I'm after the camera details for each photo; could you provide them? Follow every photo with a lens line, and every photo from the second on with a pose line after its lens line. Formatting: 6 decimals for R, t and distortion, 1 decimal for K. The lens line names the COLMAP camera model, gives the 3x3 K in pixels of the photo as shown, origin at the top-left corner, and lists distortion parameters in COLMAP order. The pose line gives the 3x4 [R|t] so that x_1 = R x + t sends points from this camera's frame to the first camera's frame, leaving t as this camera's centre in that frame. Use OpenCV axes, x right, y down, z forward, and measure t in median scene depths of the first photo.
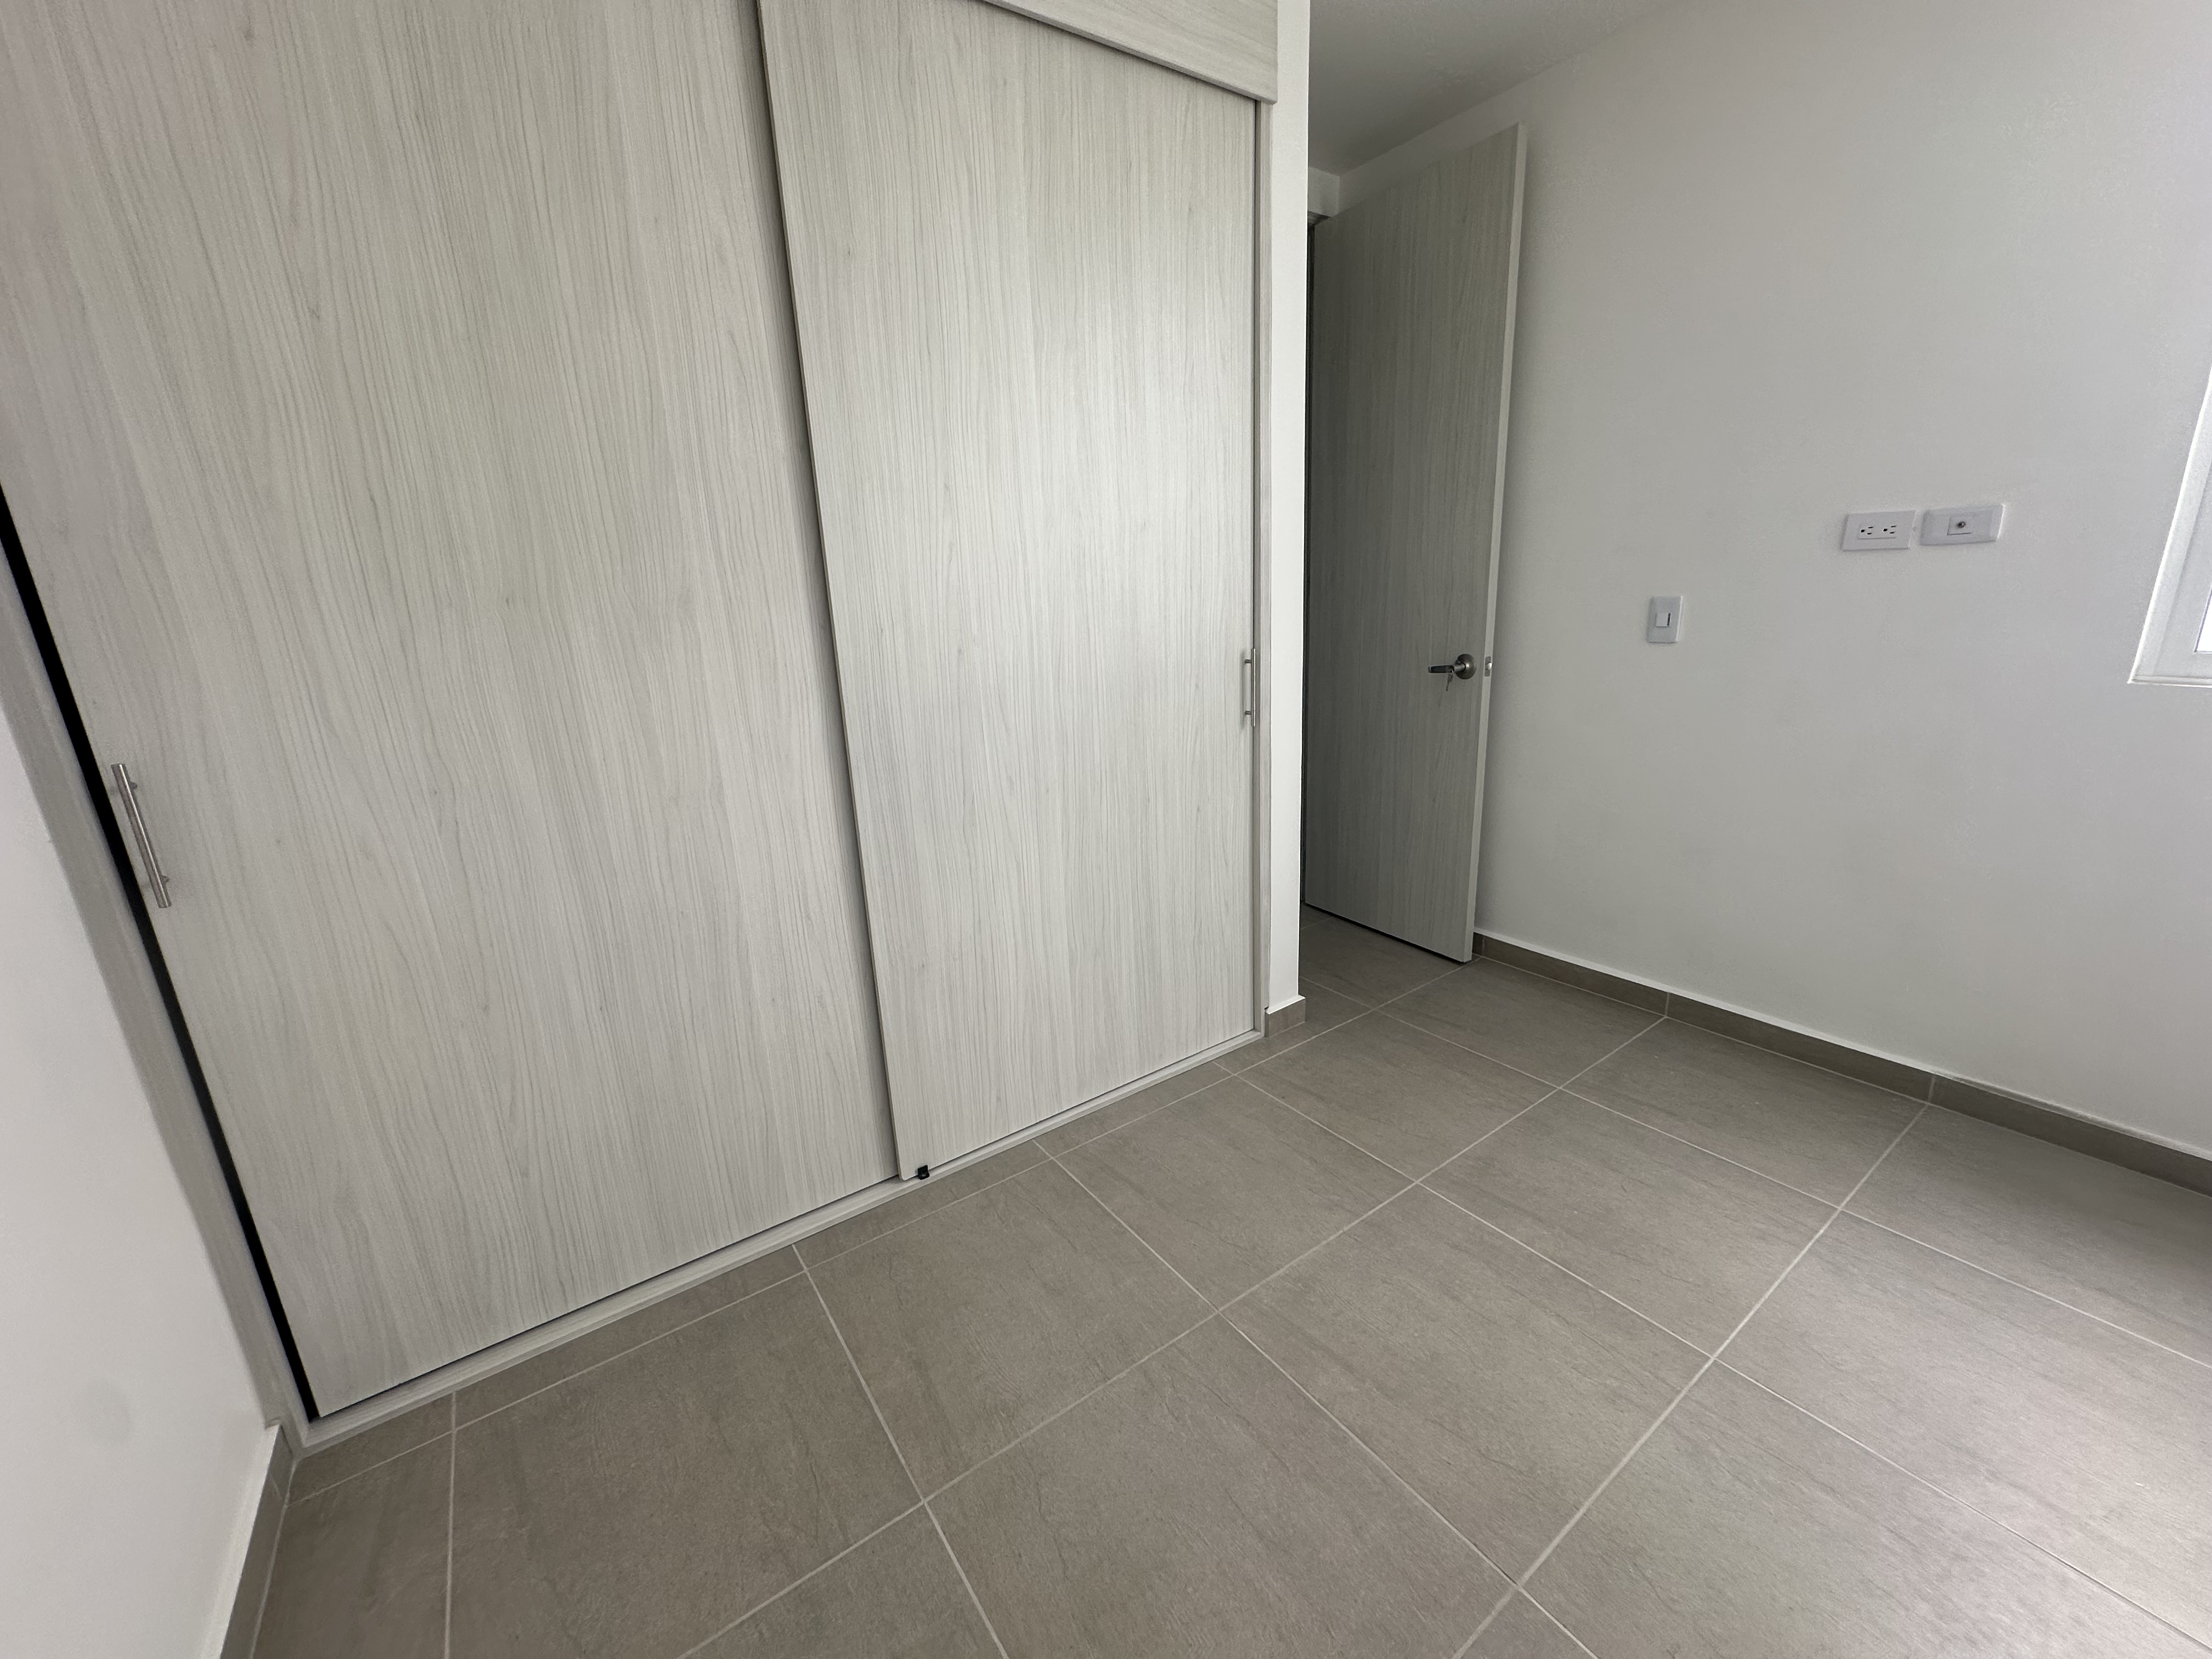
lens RADIAL K [[881.4, 0, 1106.1], [0, 881.4, 827.6], [0, 0, 1]] dist [-0.002380, 0.000230]
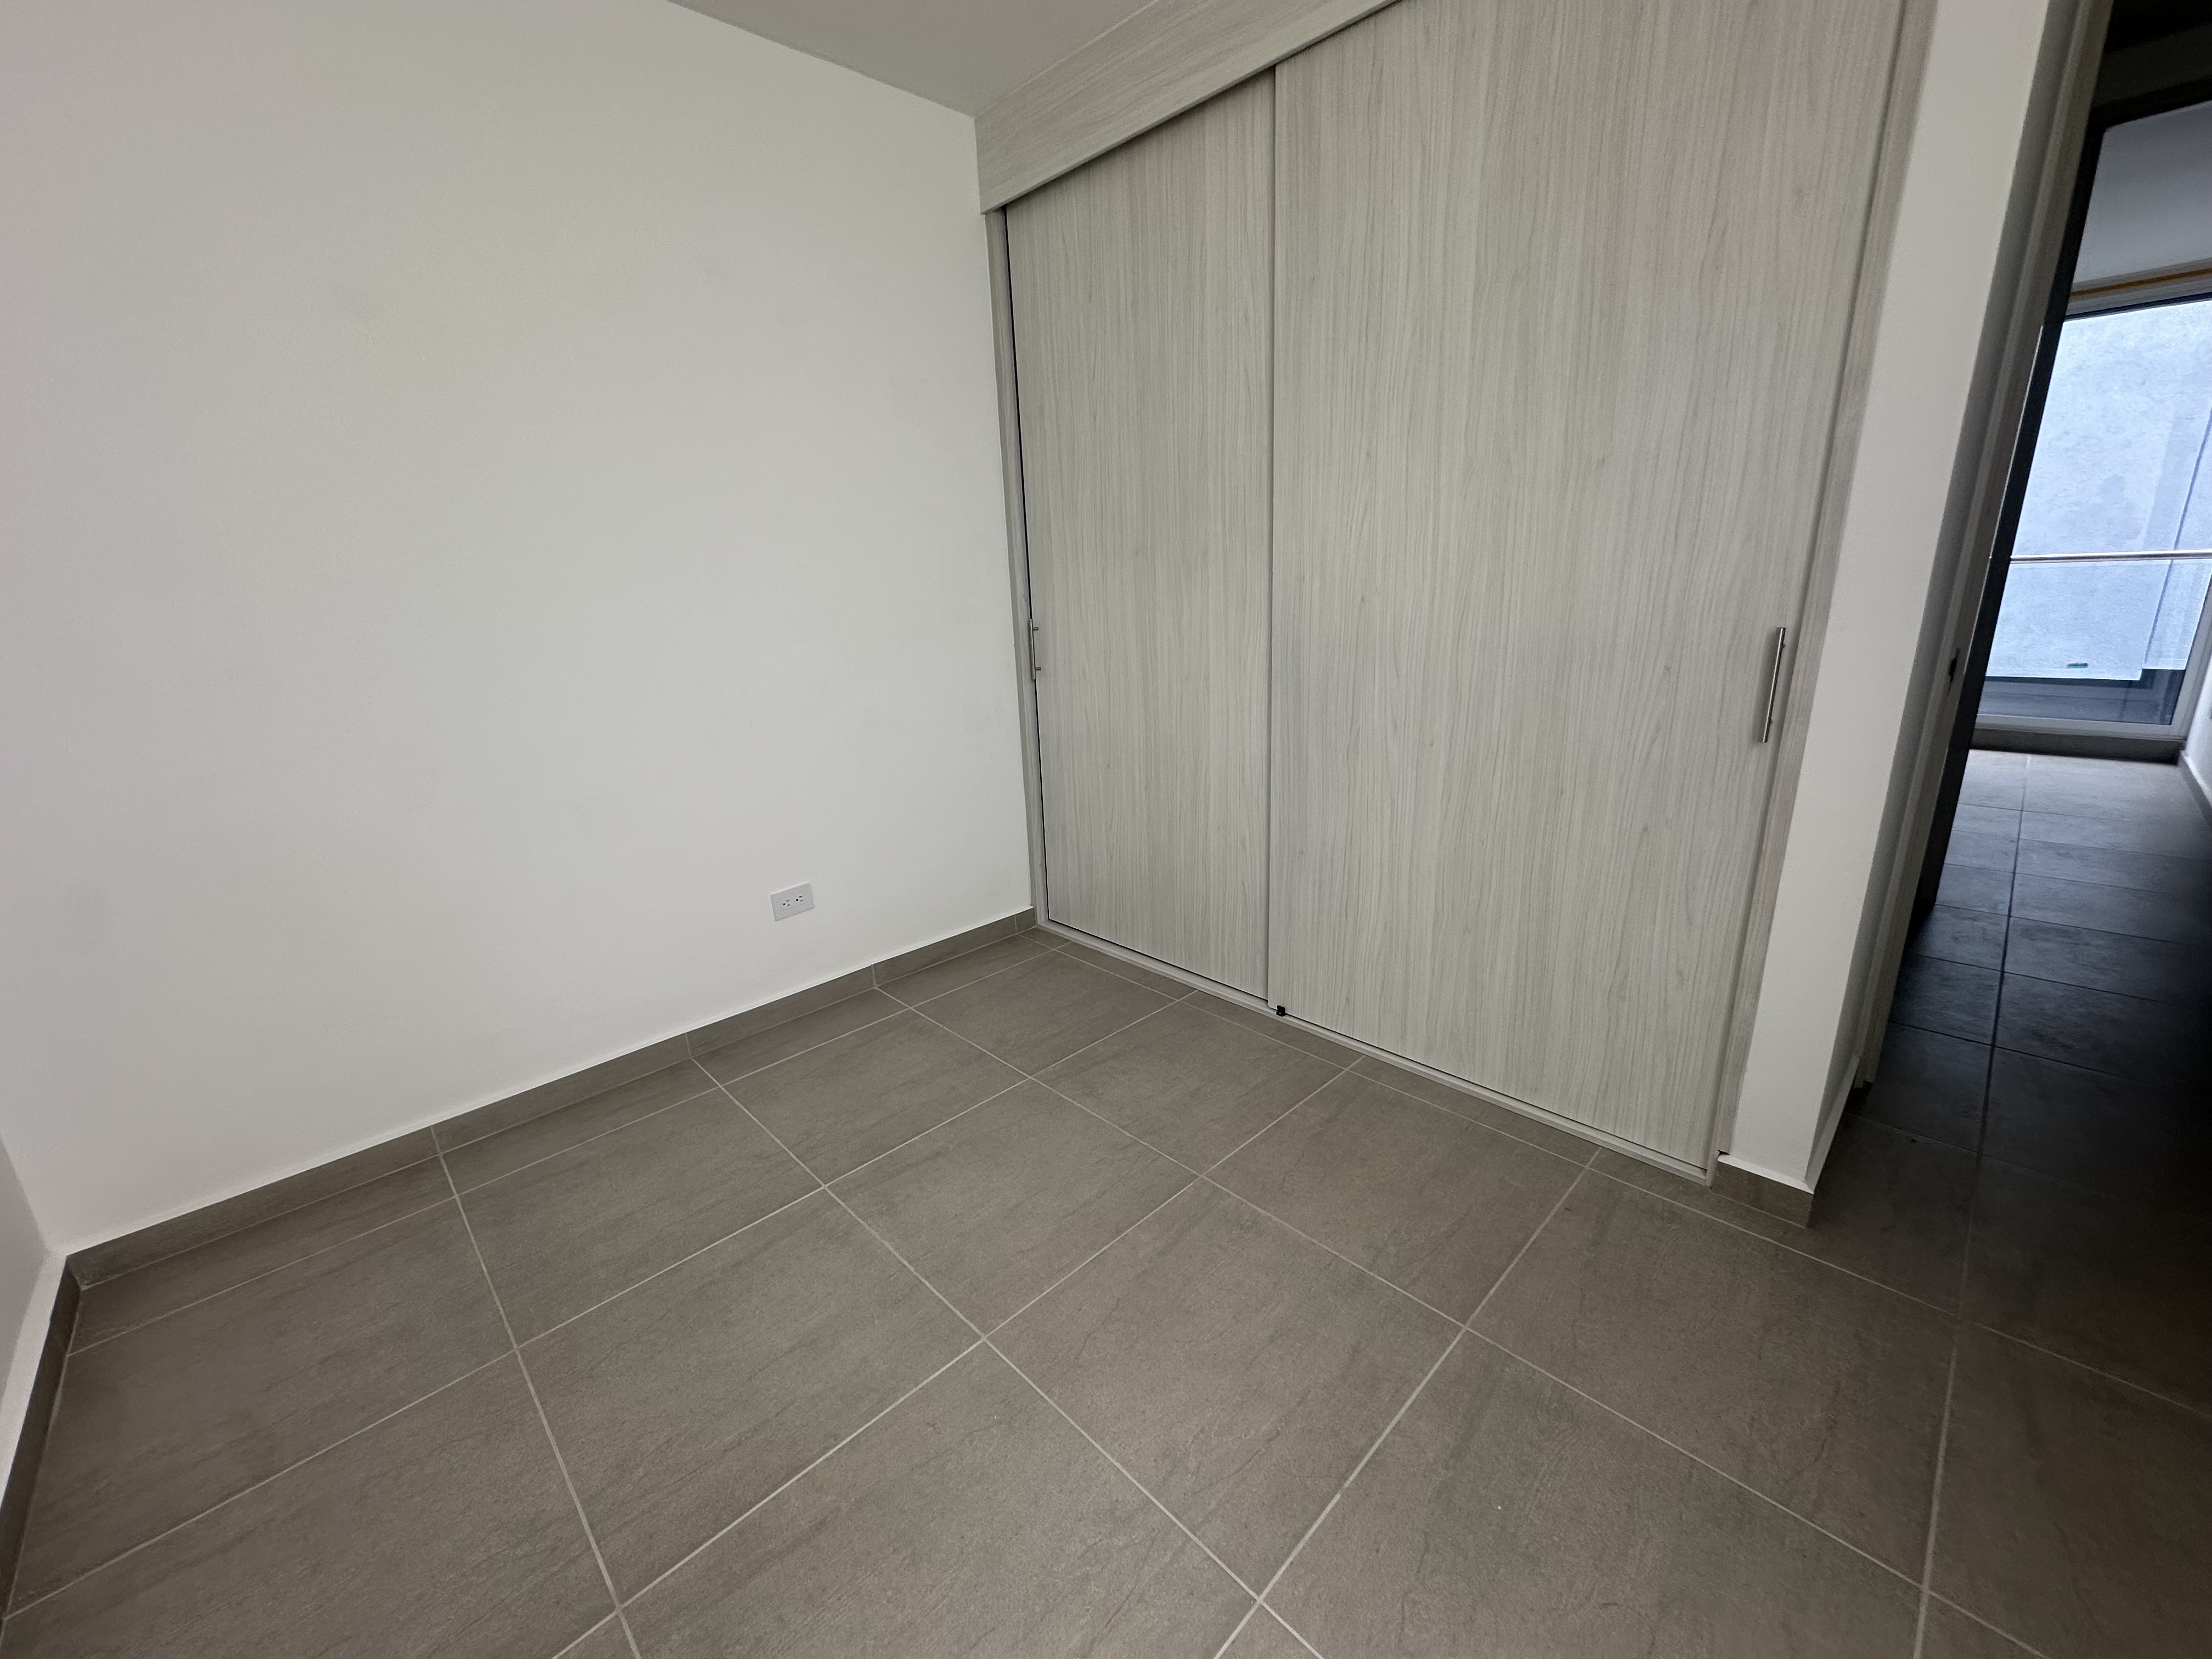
lens RADIAL K [[880.6, 0, 1106.5], [0, 880.6, 826.7], [0, 0, 1]] dist [-0.002885, 0.000585]
pose [[0.157054, 0.306691, -0.938762, 0.939285], [-0.226505, 0.936406, 0.268028, -0.152509], [0.961265, 0.170539, 0.216534, 0.478628]]
